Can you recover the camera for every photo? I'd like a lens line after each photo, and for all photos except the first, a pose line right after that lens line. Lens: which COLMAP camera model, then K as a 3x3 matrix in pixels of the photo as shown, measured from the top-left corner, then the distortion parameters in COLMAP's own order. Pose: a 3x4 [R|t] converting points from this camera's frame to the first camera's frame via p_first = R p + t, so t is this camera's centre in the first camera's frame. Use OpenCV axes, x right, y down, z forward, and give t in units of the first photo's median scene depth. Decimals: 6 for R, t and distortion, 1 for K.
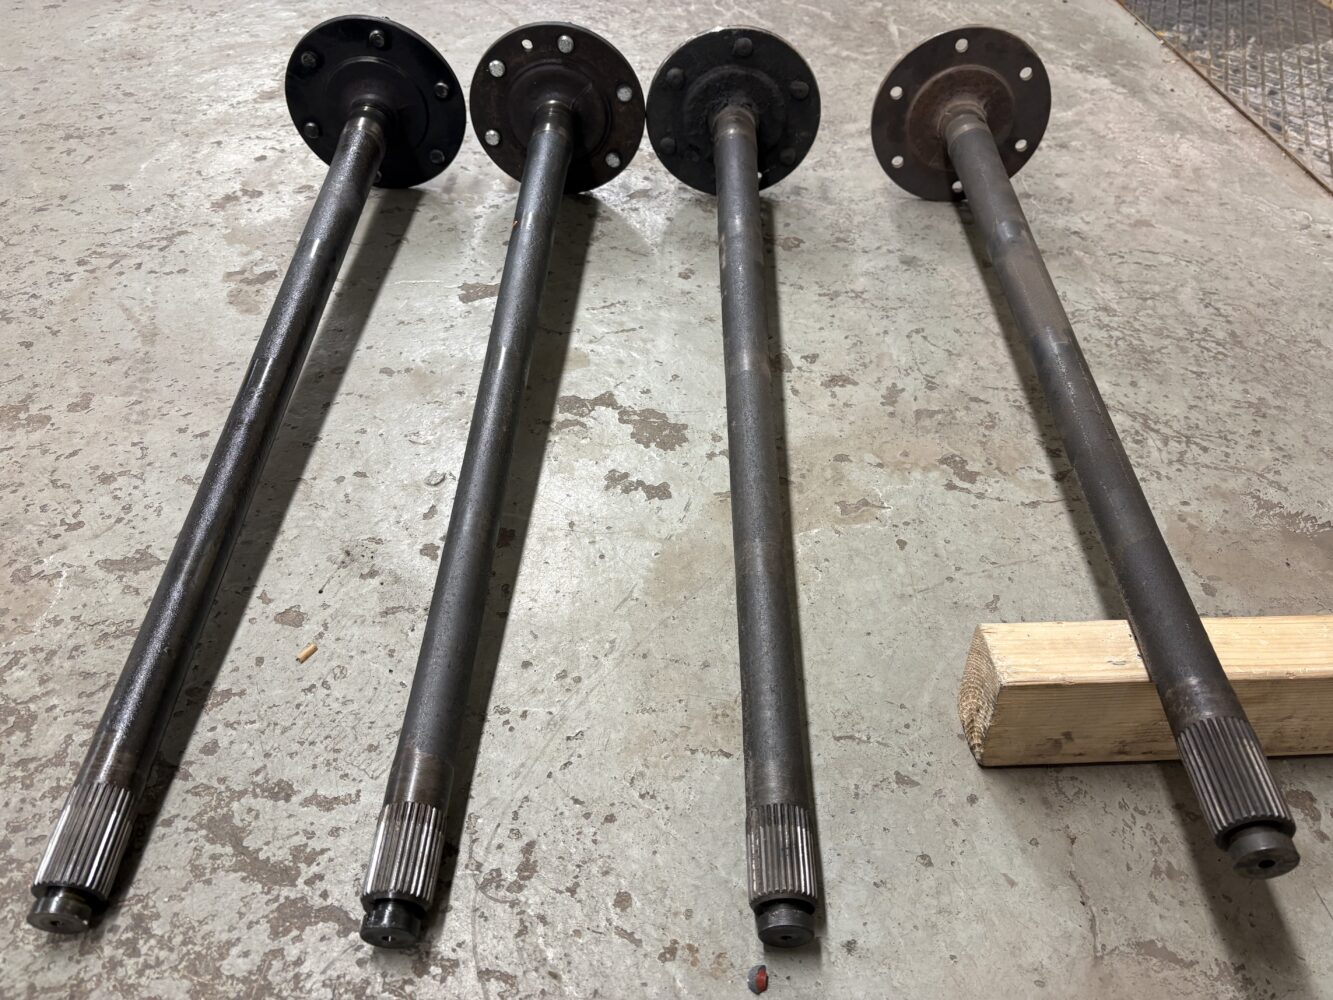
lens RADIAL K [[1010.8, 0, 674.8], [0, 1010.8, 494.5], [0, 0, 1]] dist [0.033050, -0.034206]
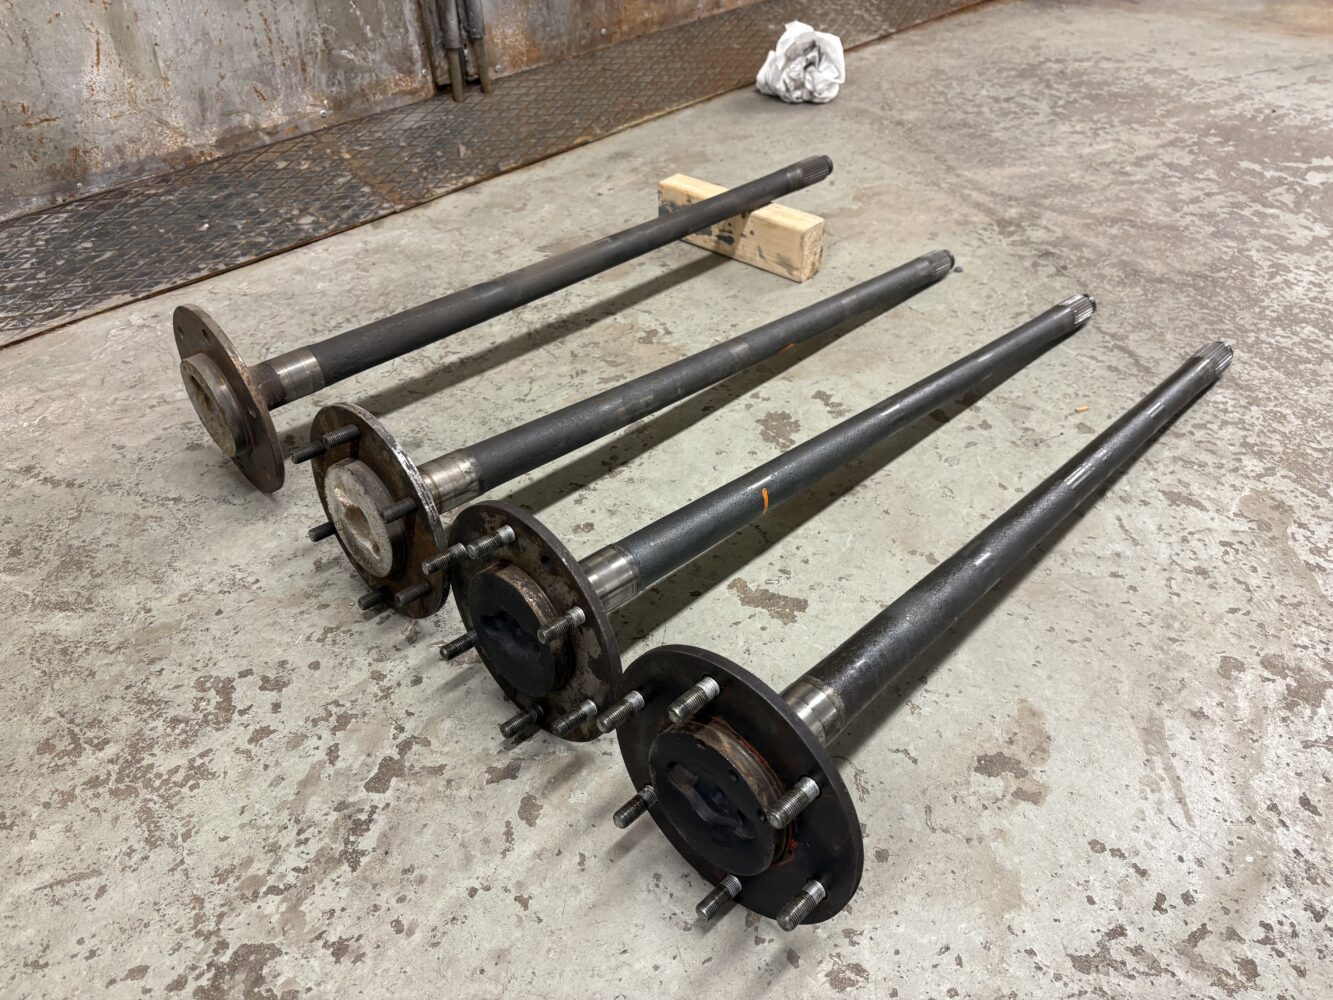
lens RADIAL K [[1010.8, 0, 671.2], [0, 1010.8, 502.6], [0, 0, 1]] dist [0.033050, -0.034206]
pose [[-0.719522, -0.440397, 0.536973, -0.678694], [0.460925, 0.275518, 0.843586, -1.233687], [-0.519458, 0.854483, 0.004749, 1.185575]]
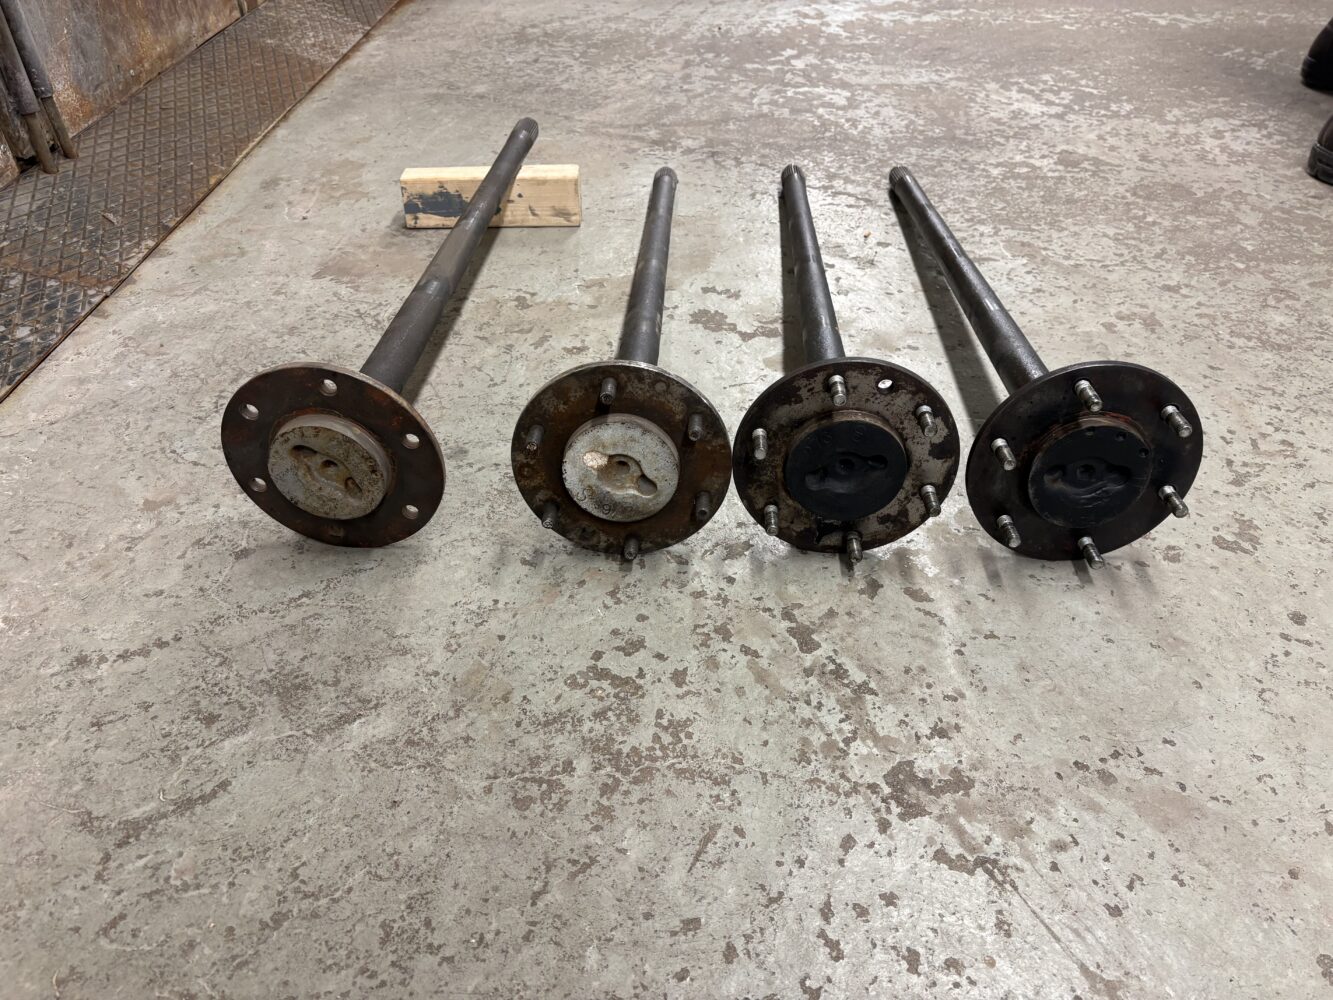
lens RADIAL K [[1010.8, 0, 665.9], [0, 1010.8, 494.7], [0, 0, 1]] dist [0.033050, -0.034206]
pose [[-0.999311, -0.023498, 0.028745, -0.001132], [0.024038, 0.180555, 0.983271, -1.540073], [-0.028295, 0.983284, -0.179866, 1.575713]]
